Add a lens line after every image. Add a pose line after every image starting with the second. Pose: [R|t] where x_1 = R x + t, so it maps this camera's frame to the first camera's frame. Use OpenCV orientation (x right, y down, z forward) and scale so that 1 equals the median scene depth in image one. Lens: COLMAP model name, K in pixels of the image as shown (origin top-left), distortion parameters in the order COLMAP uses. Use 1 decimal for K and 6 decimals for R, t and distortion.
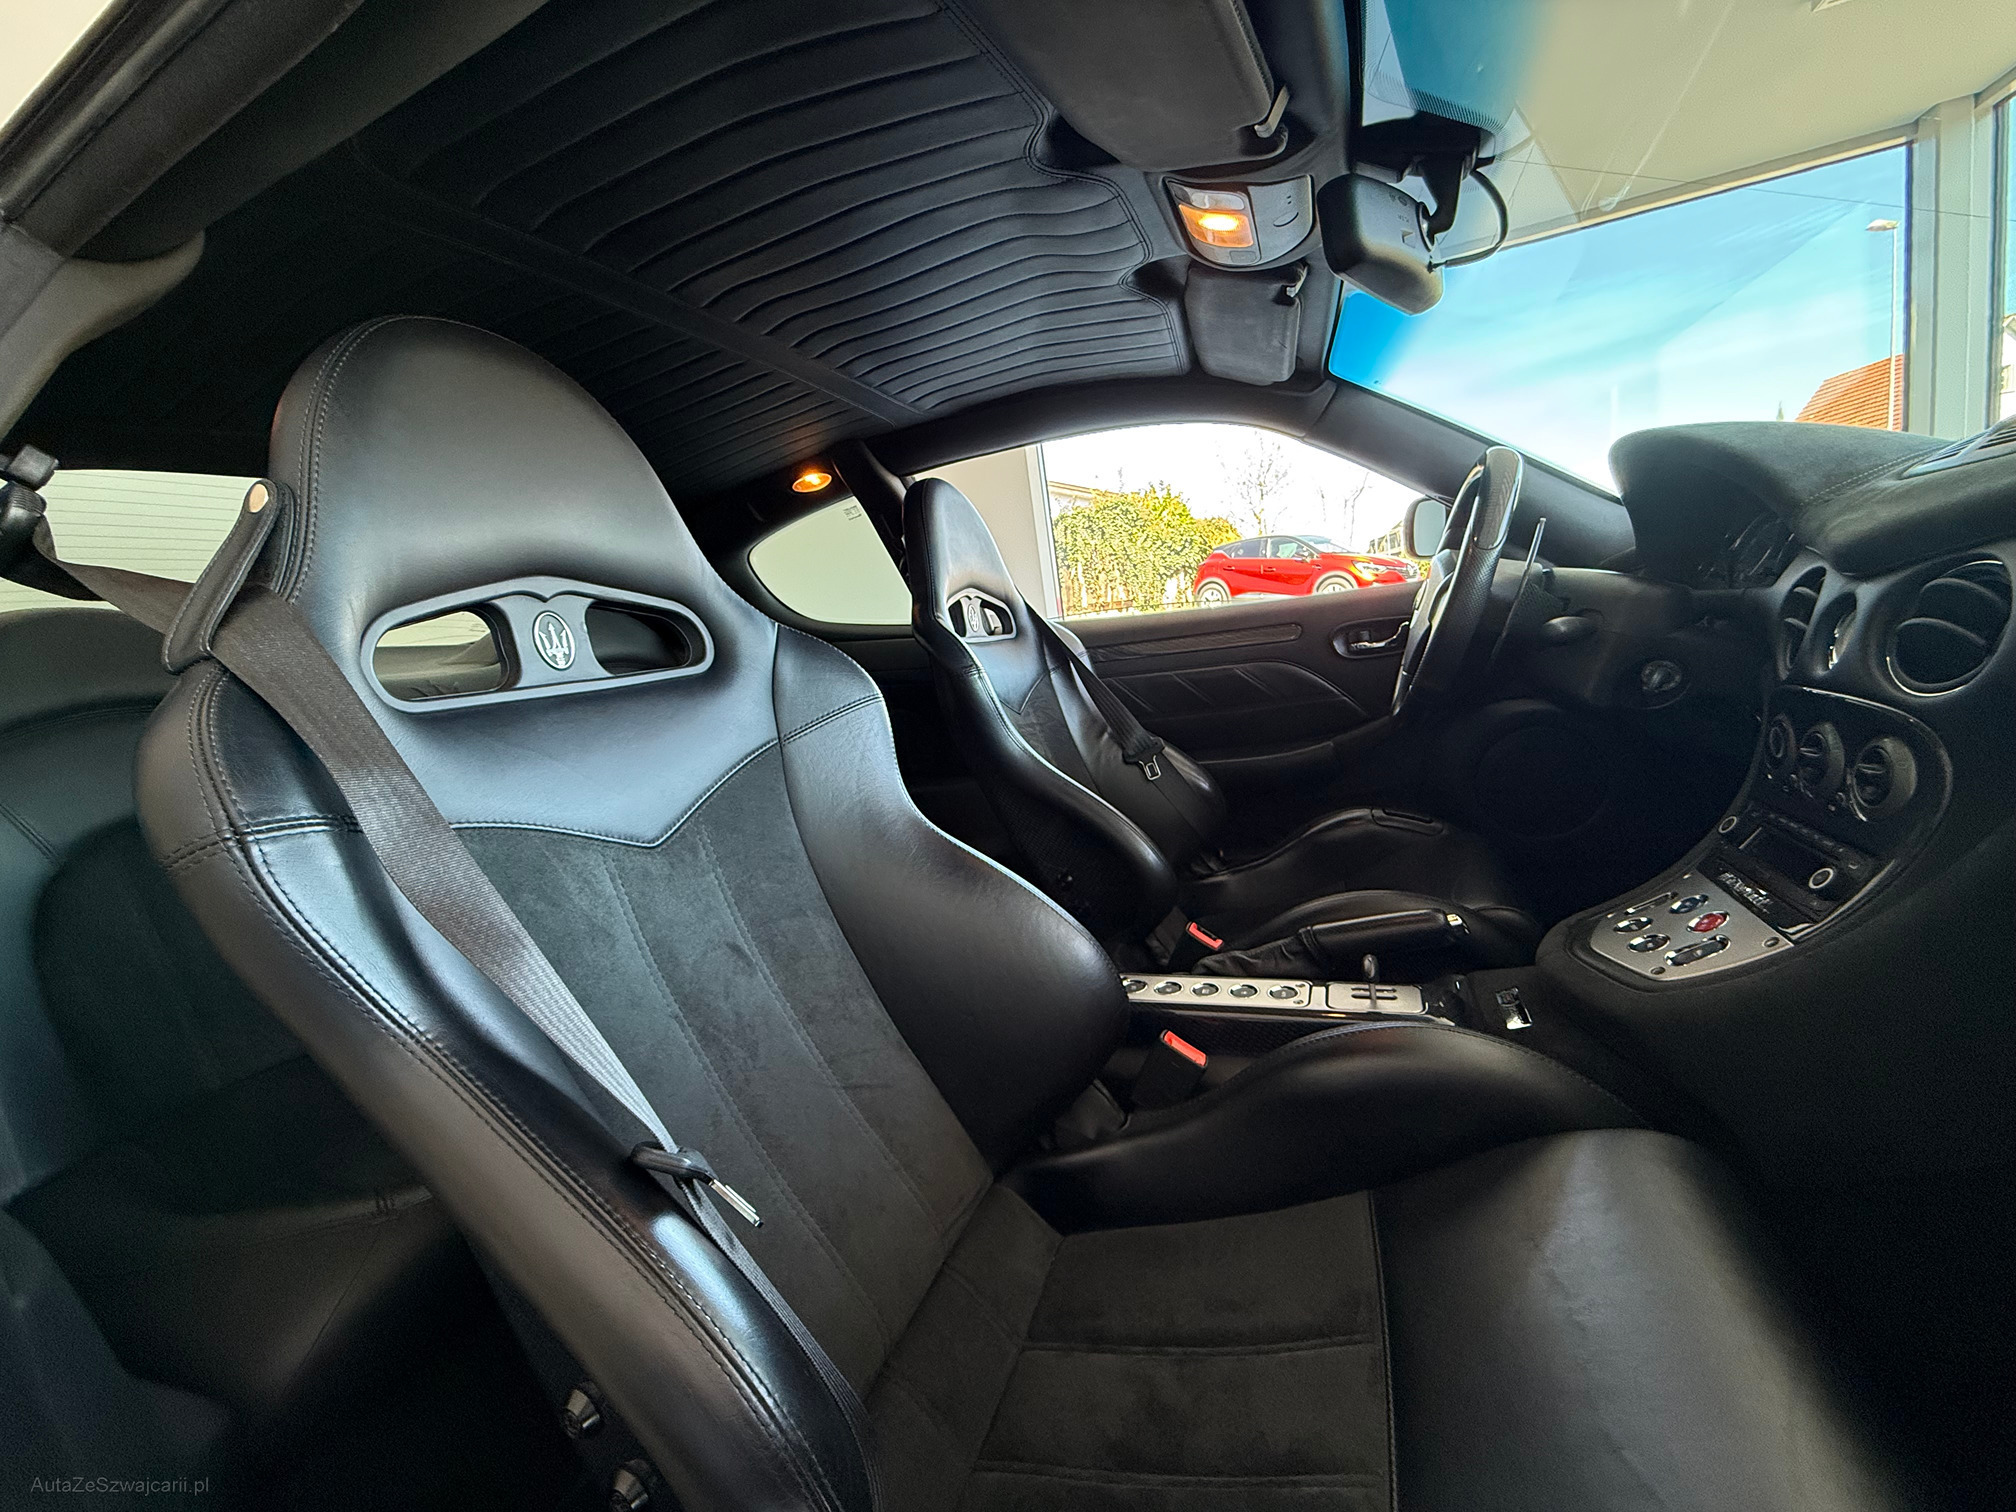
lens RADIAL K [[803.1, 0, 1008.0], [0, 803.1, 756.0], [0, 0, 1]] dist [0.005301, -0.000099]
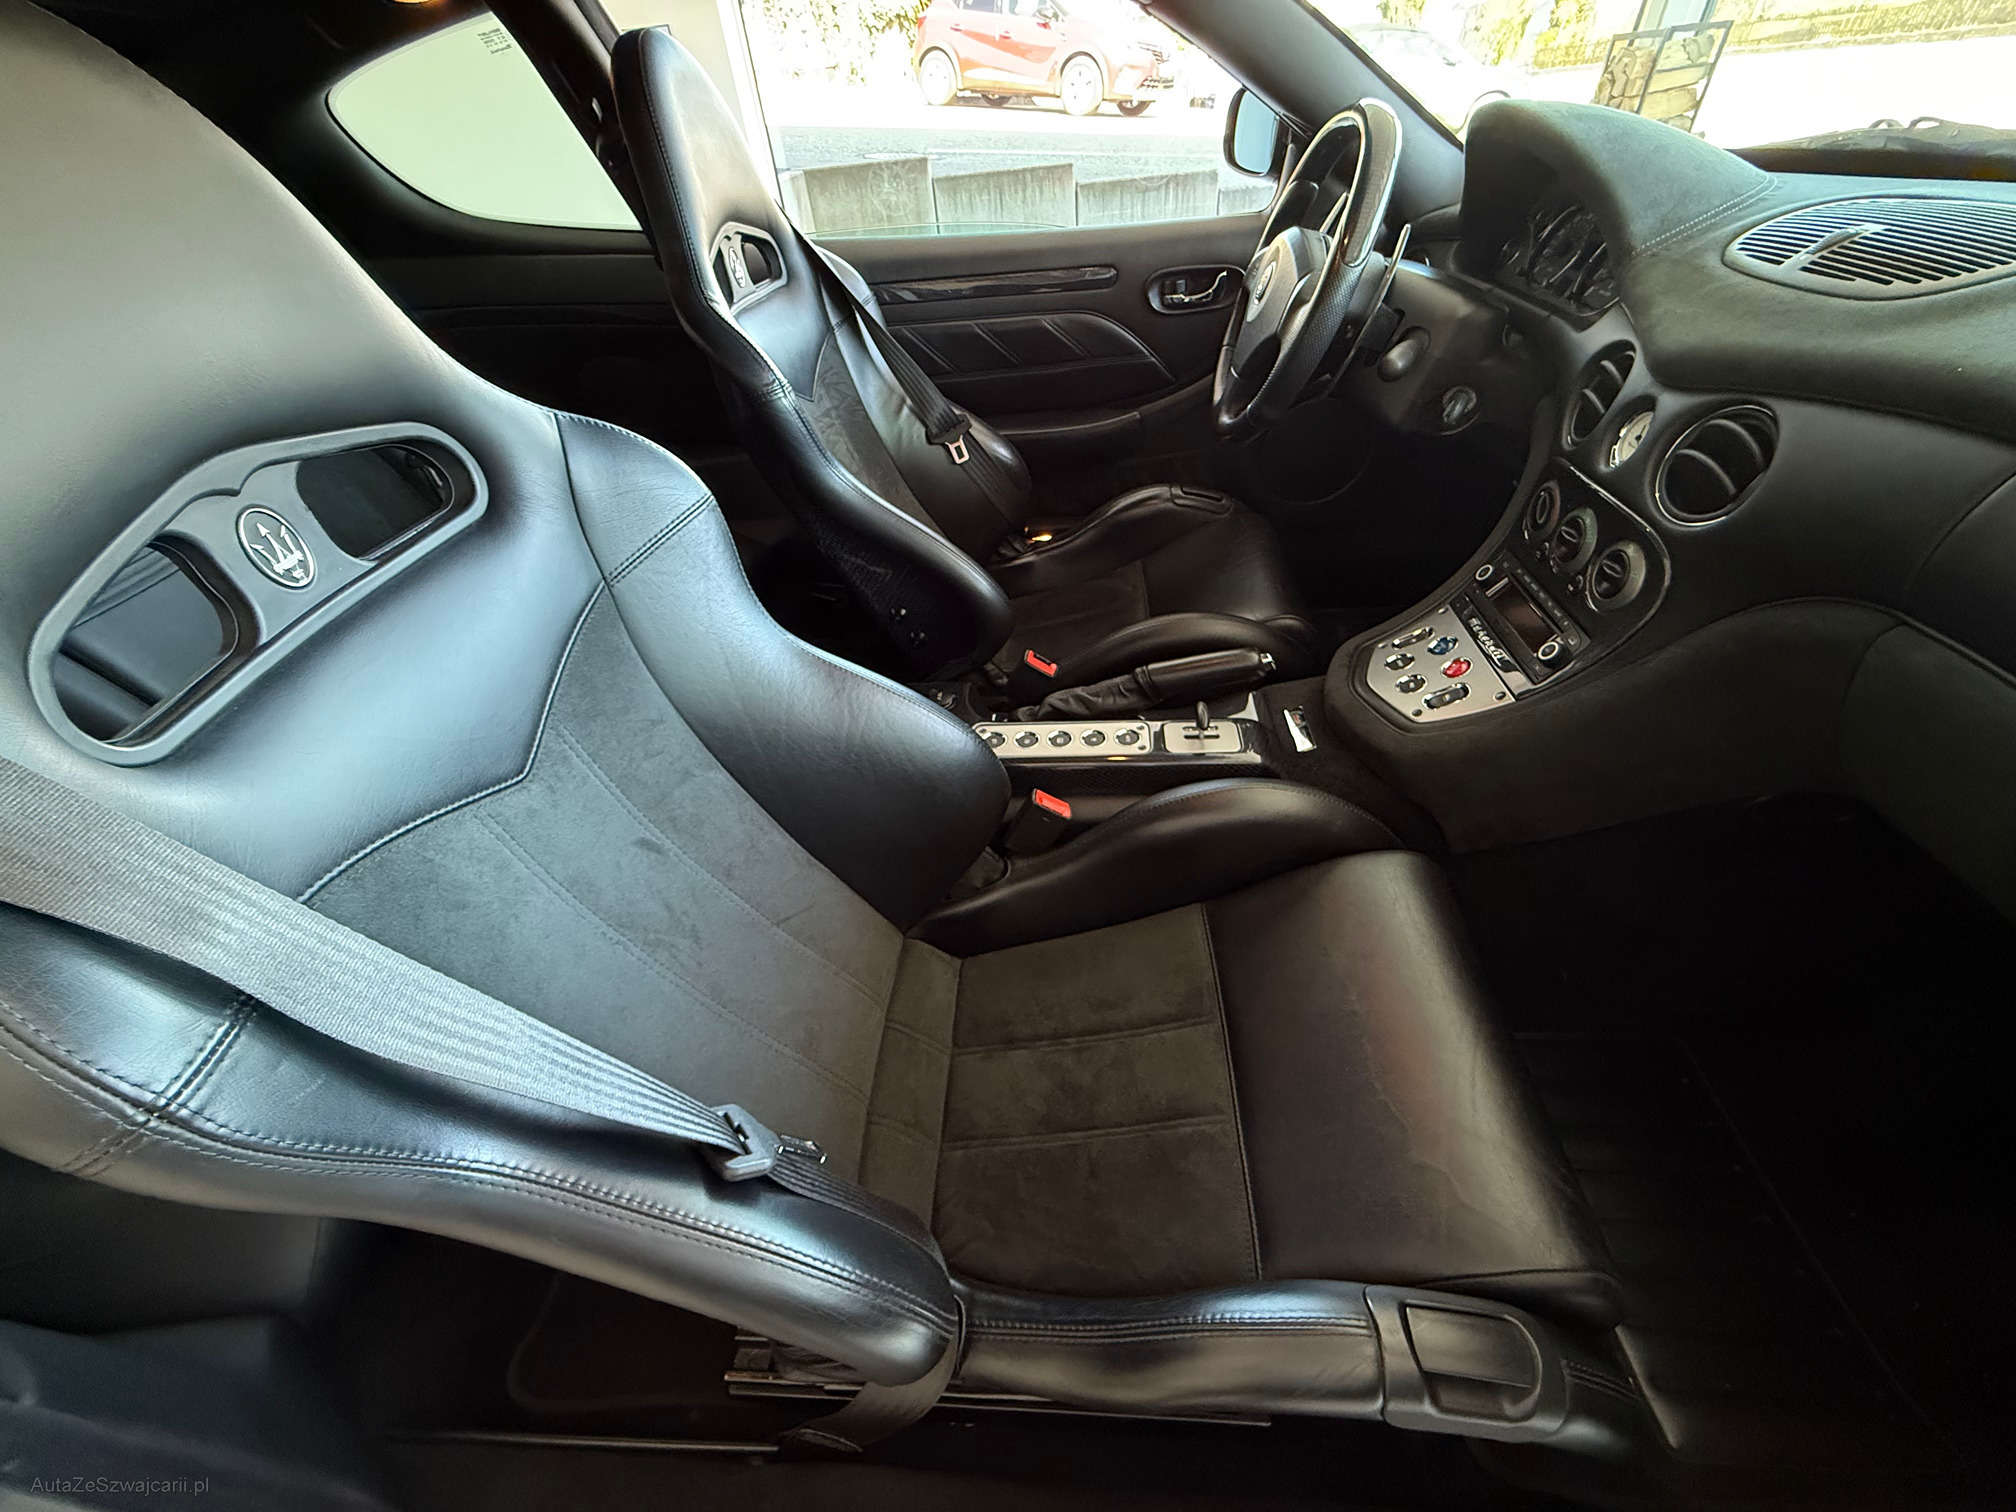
lens RADIAL K [[803.1, 0, 1008.0], [0, 803.1, 756.0], [0, 0, 1]] dist [0.005301, -0.000099]
pose [[0.948338, -0.155308, 0.276650, -0.136492], [-0.003101, 0.867411, 0.497582, -0.246976], [-0.317248, -0.472733, 0.822117, 0.104361]]
